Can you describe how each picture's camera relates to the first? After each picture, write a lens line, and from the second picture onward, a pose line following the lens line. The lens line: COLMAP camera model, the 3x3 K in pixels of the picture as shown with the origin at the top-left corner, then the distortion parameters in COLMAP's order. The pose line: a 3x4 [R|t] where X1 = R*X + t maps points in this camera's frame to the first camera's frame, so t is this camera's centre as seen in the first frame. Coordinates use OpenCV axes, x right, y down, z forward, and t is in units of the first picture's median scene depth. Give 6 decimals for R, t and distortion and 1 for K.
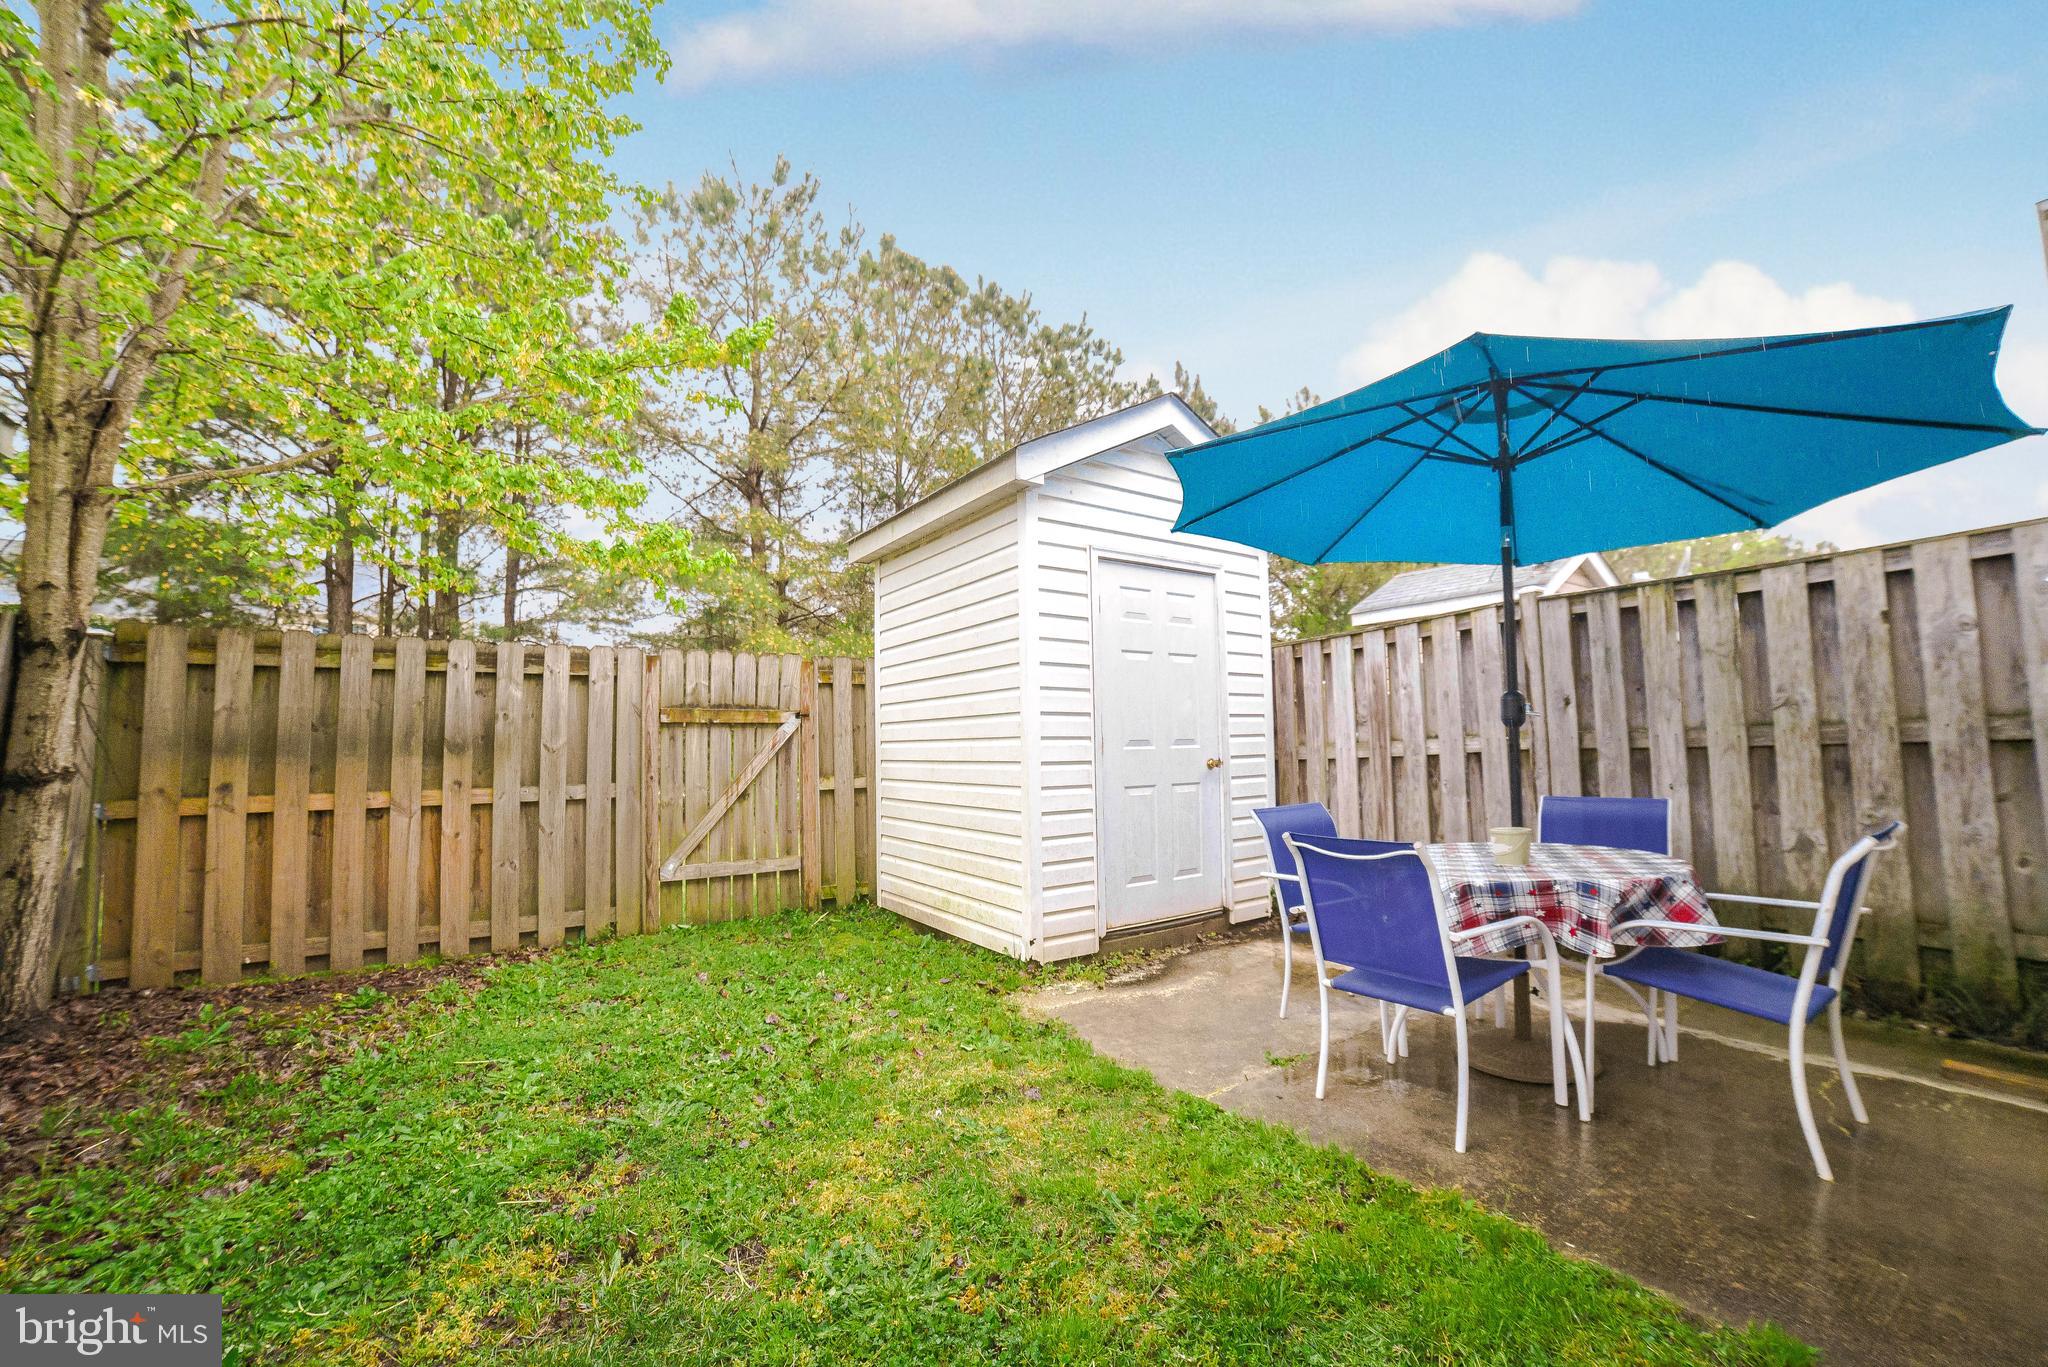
lens RADIAL K [[778.2, 0, 1032.7], [0, 778.2, 695.3], [0, 0, 1]] dist [-0.089135, 0.028626]
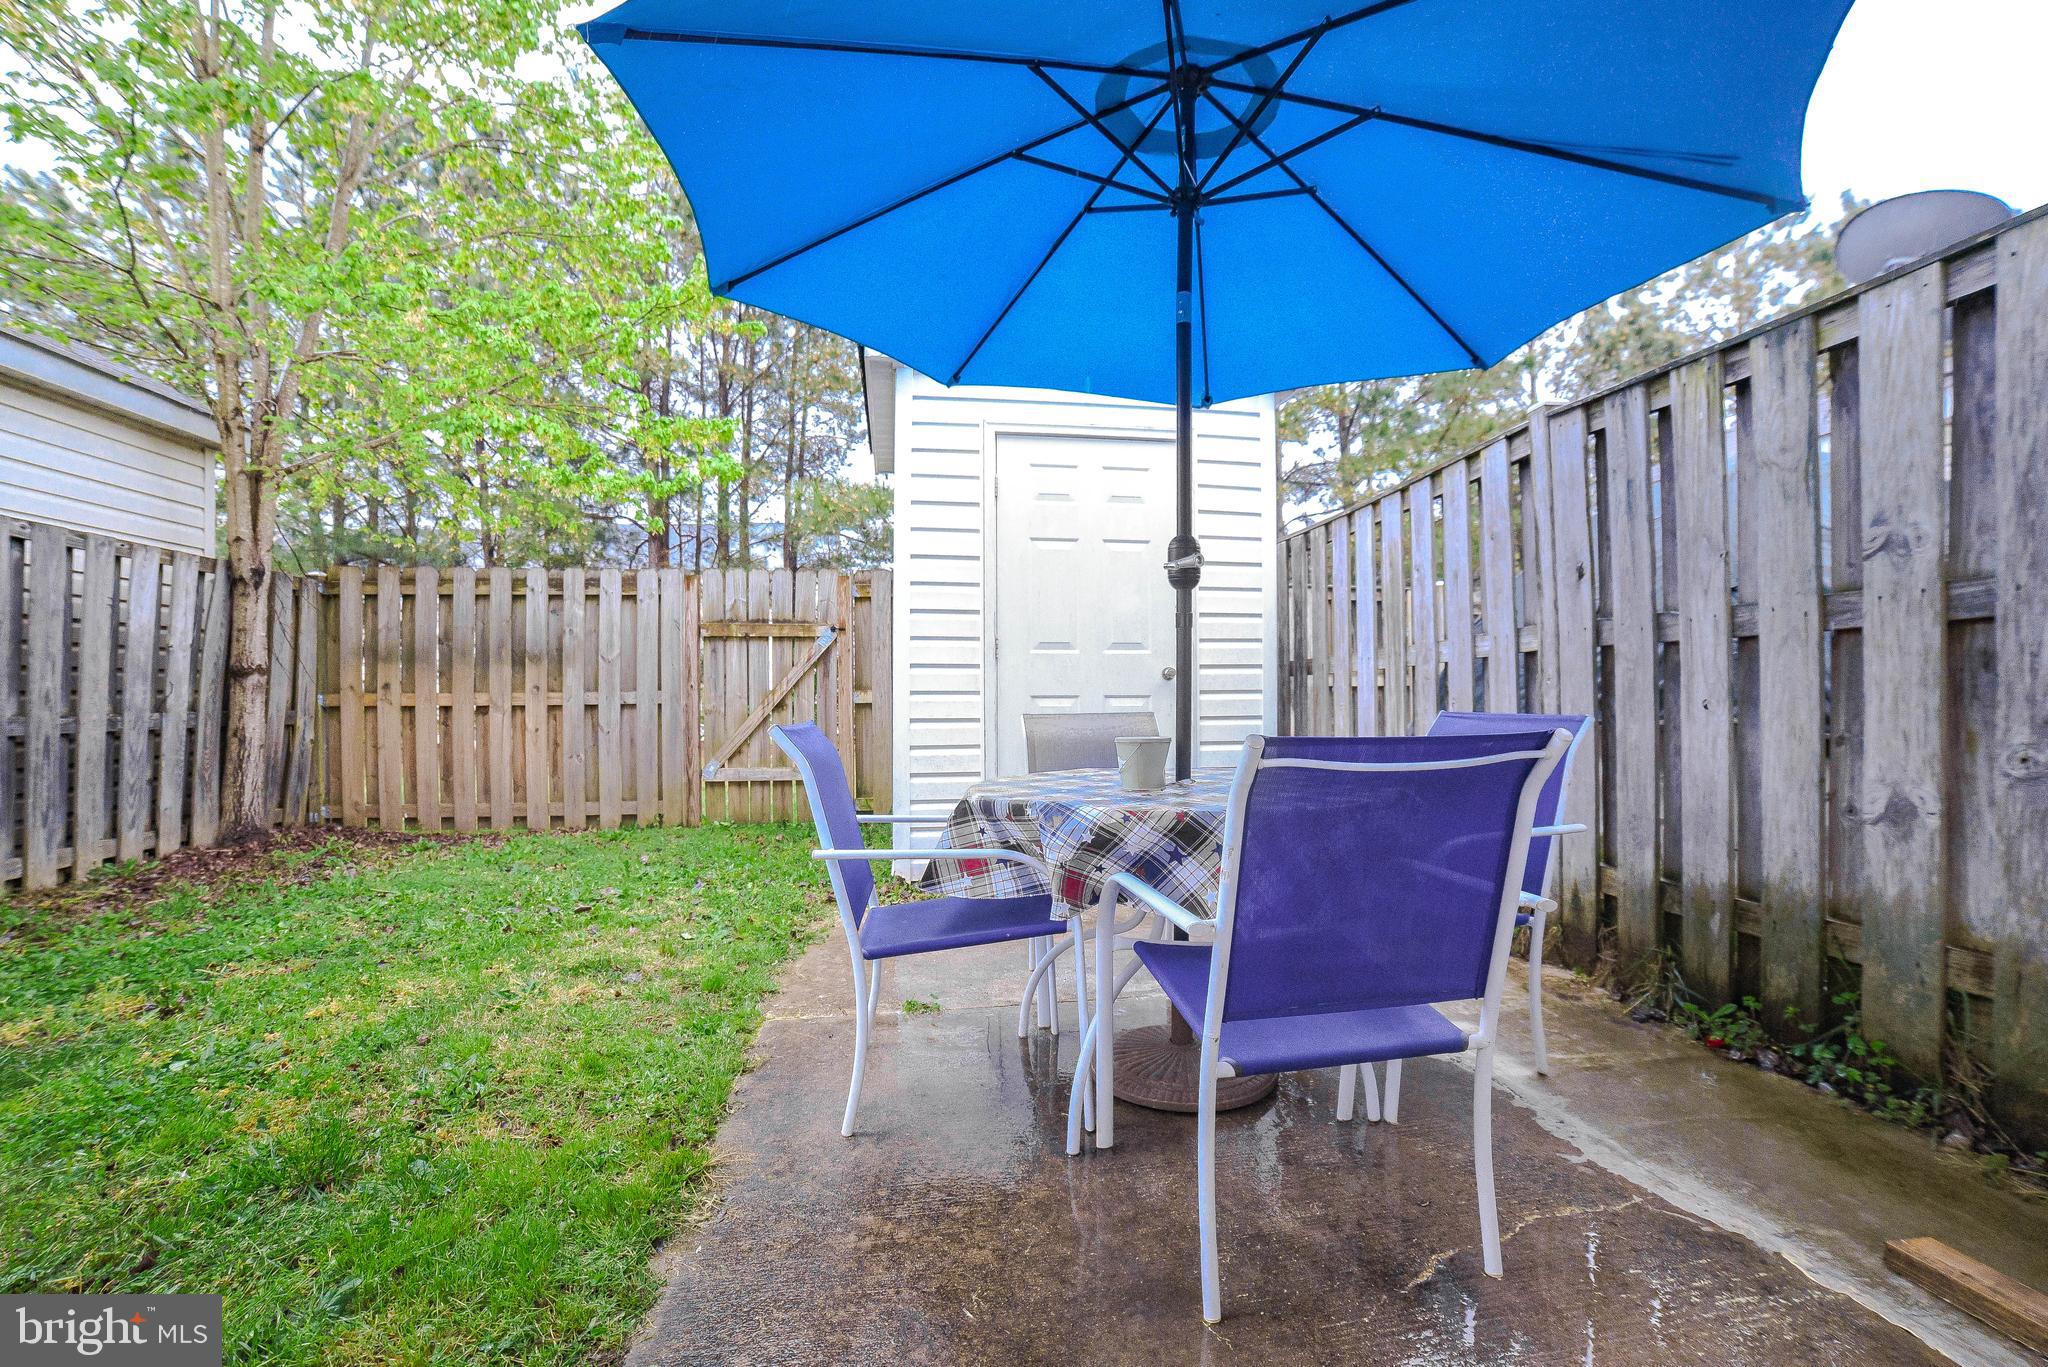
lens RADIAL K [[824.7, 0, 1033.1], [0, 824.7, 686.5], [0, 0, 1]] dist [-0.097880, 0.036159]
pose [[0.909311, 0.011951, -0.415945, 0.539748], [0.016118, 0.997826, 0.063907, 0.051411], [0.415804, -0.064816, 0.907142, 0.177240]]
